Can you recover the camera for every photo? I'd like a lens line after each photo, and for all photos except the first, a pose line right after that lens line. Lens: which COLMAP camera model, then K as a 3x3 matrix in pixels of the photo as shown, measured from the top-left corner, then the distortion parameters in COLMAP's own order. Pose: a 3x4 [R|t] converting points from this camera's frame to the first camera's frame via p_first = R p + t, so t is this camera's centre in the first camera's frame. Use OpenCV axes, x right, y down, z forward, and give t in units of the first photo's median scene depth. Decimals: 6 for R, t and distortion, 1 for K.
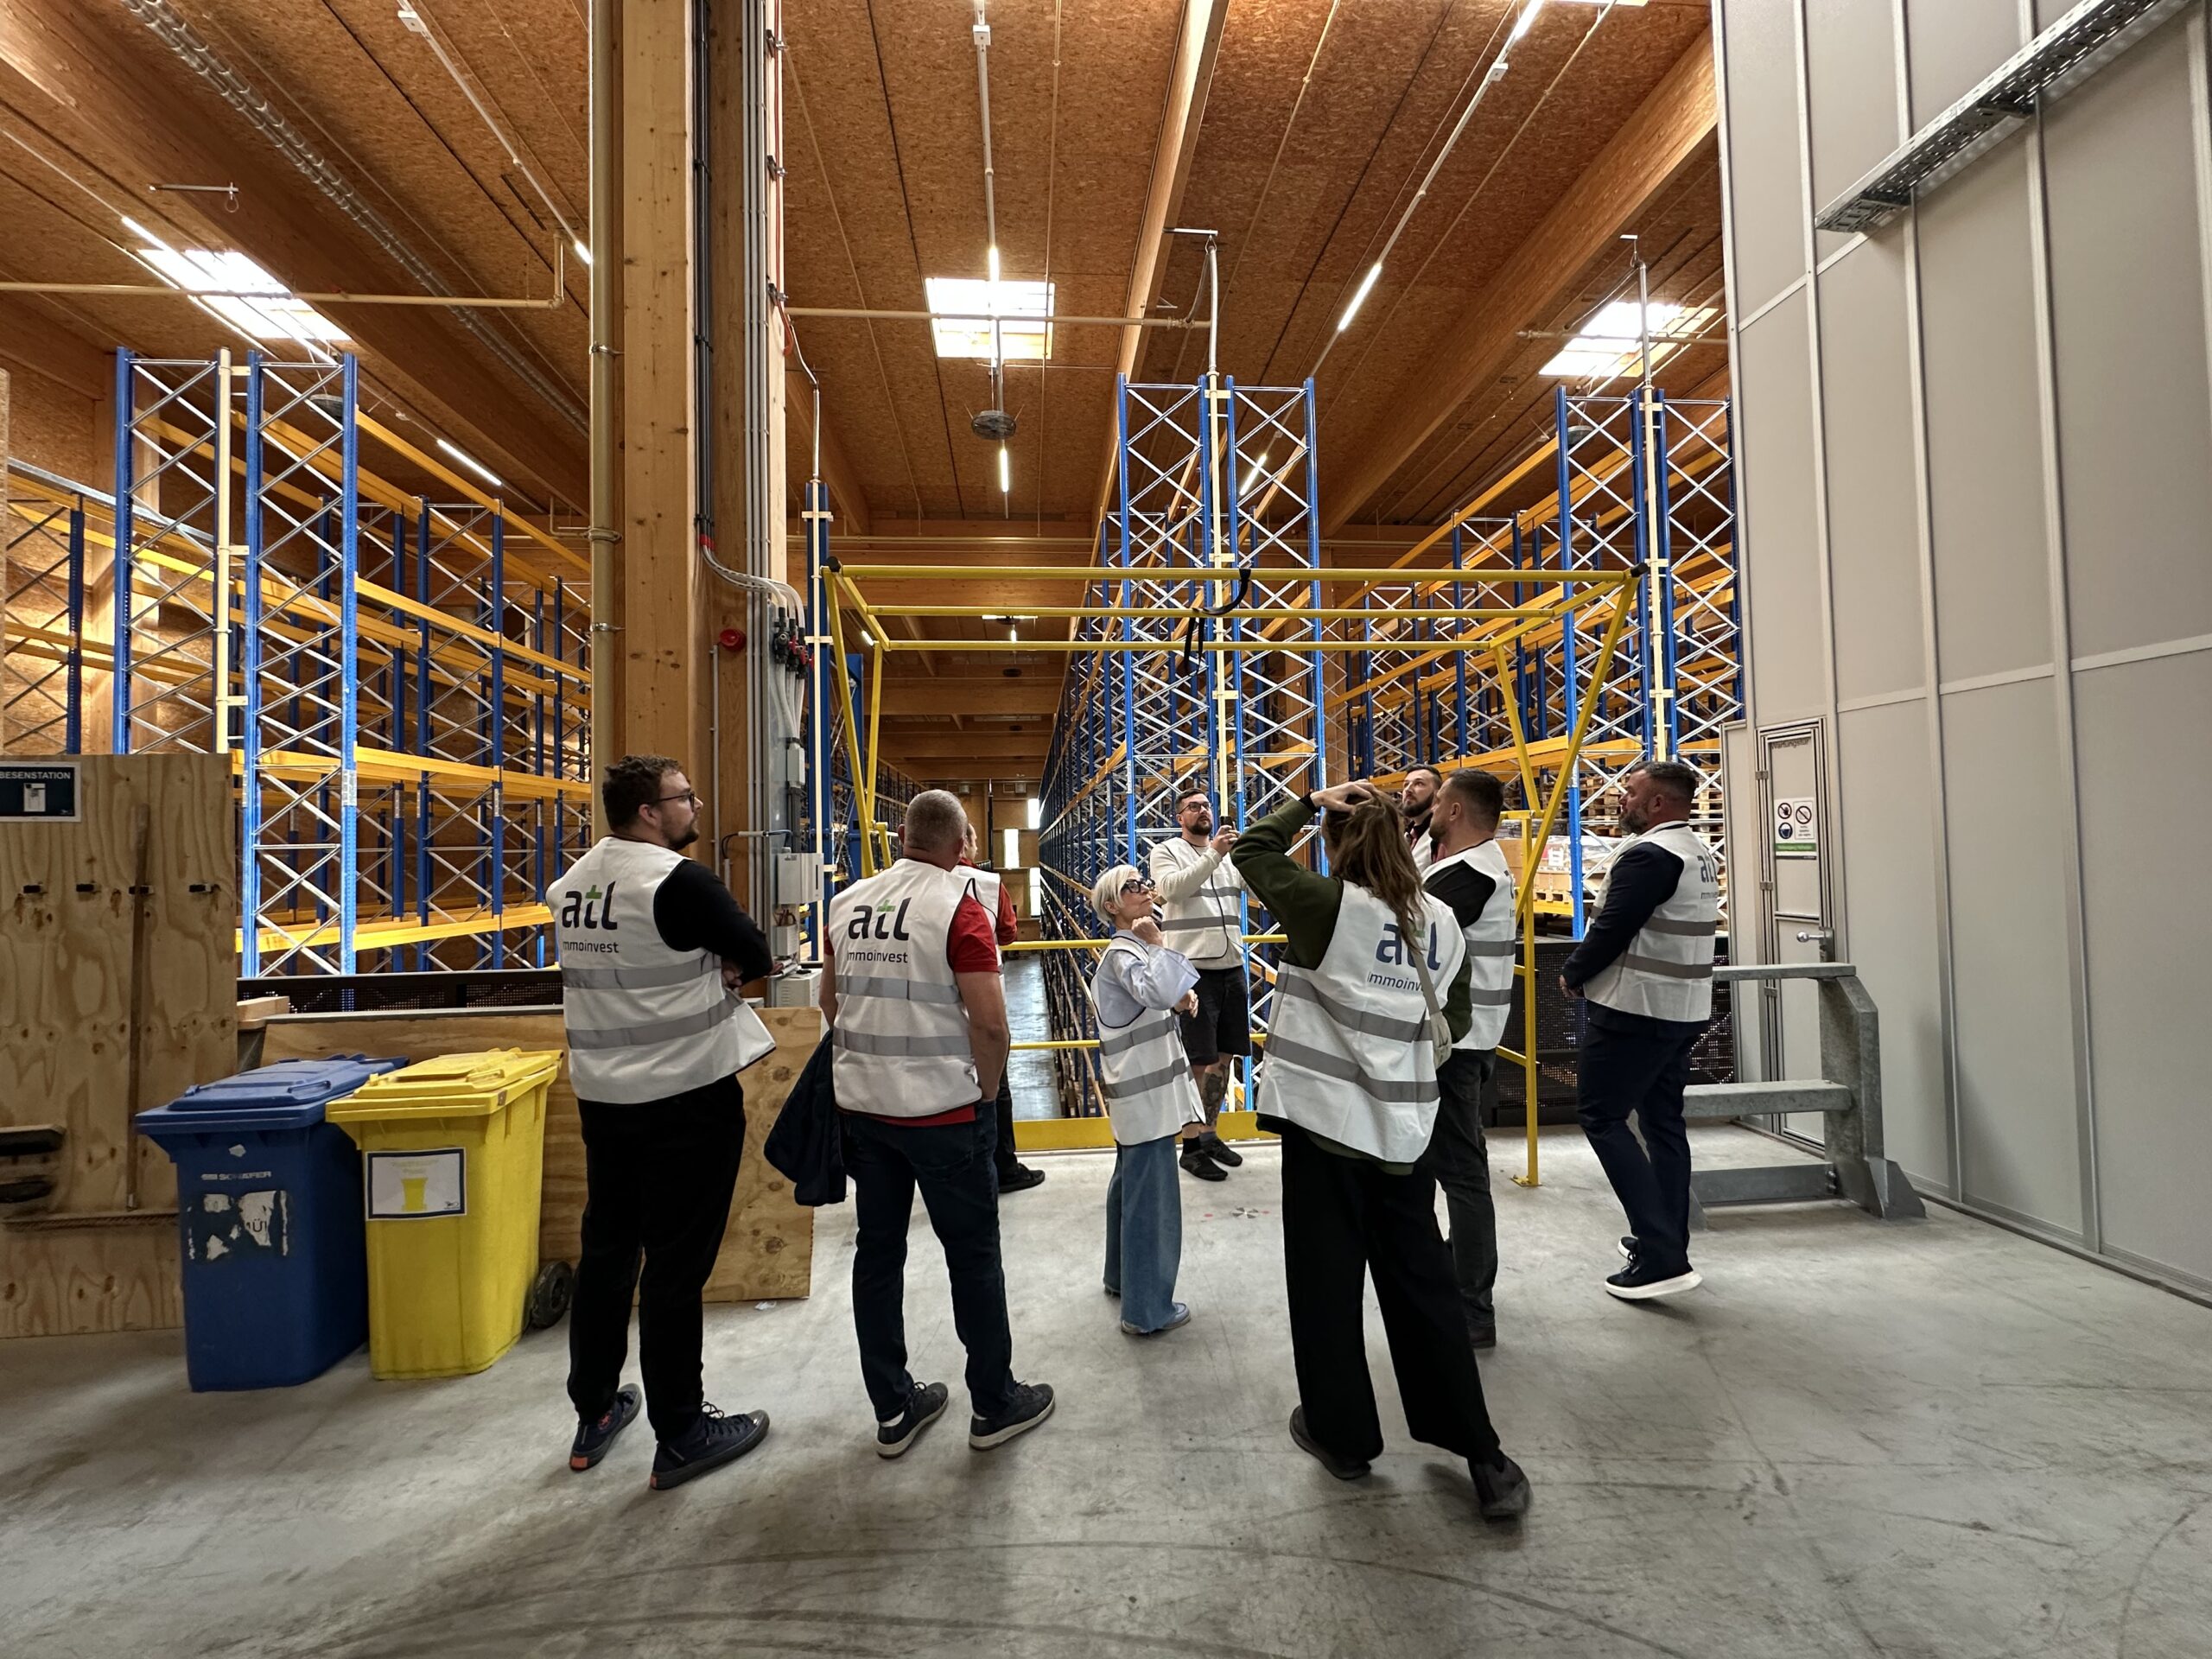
lens RADIAL K [[883.1, 0, 1119.4], [0, 883.1, 818.7], [0, 0, 1]] dist [0.002266, 0.000173]
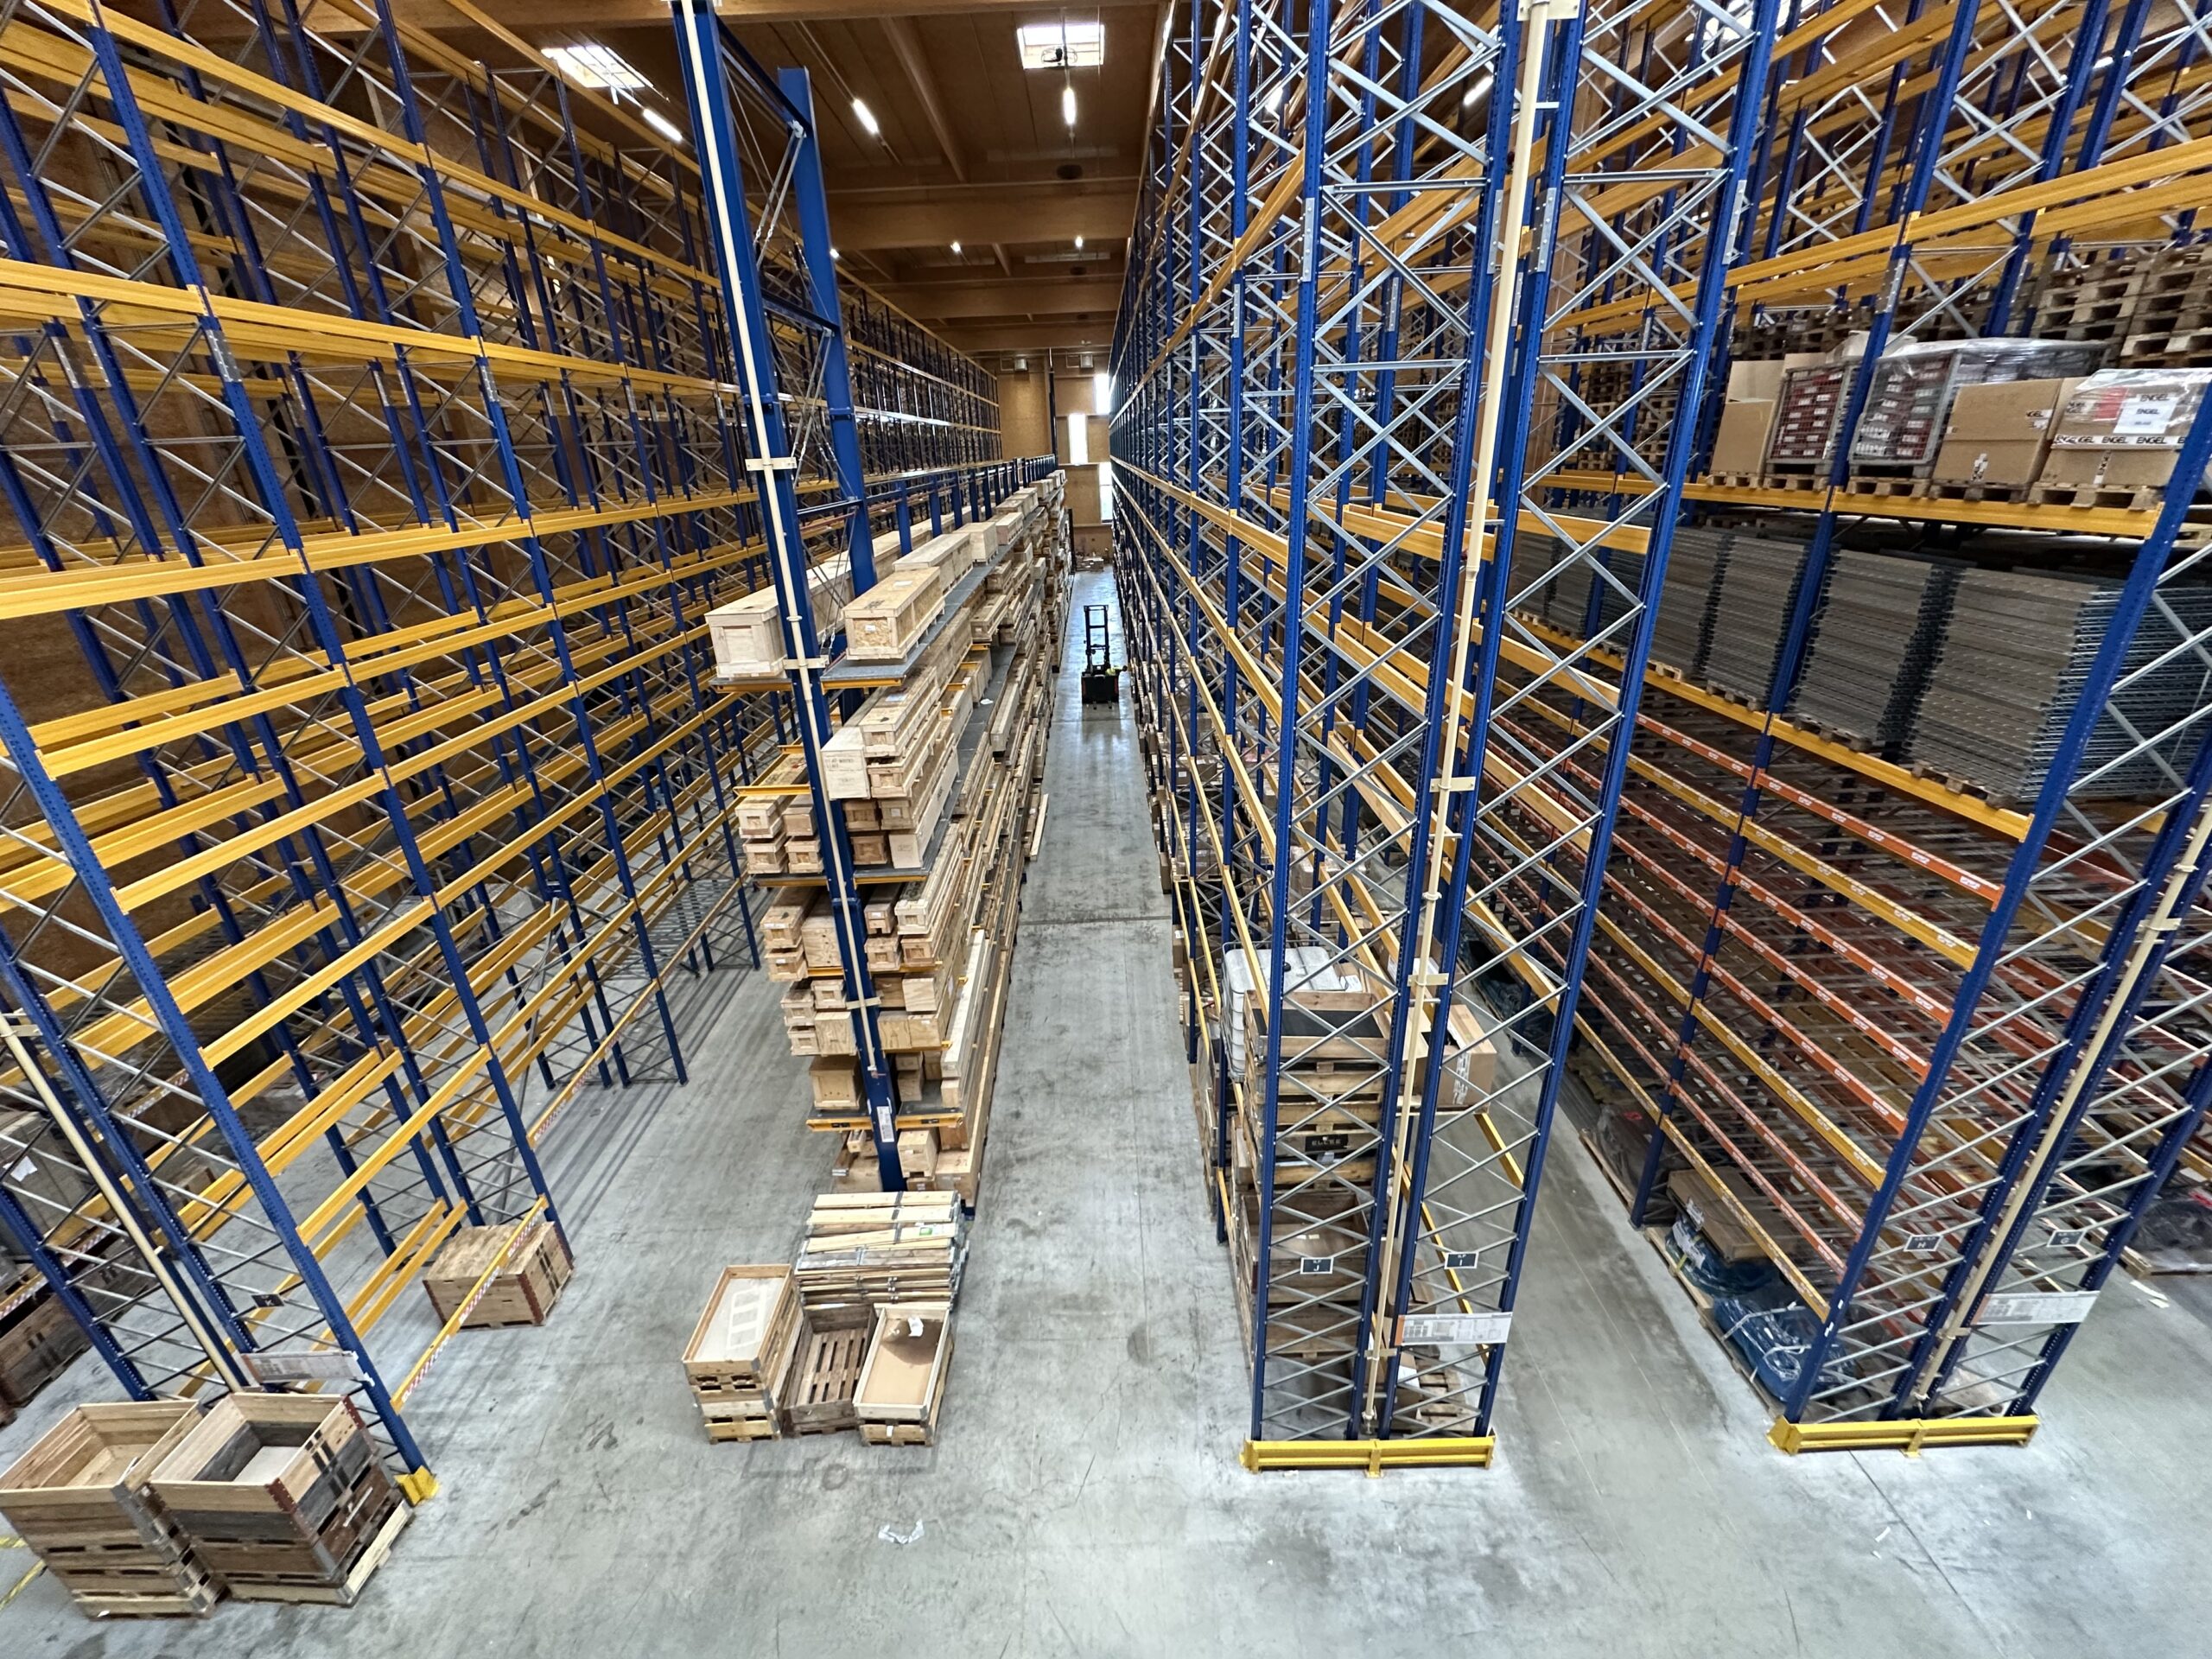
lens RADIAL K [[883.1, 0, 1119.4], [0, 883.1, 818.7], [0, 0, 1]] dist [0.002266, 0.000173]
pose [[0.996847, 0.023999, -0.075636, -0.015762], [0.010346, 0.905723, 0.423744, 0.009882], [0.078674, -0.423190, 0.902619, 0.140827]]
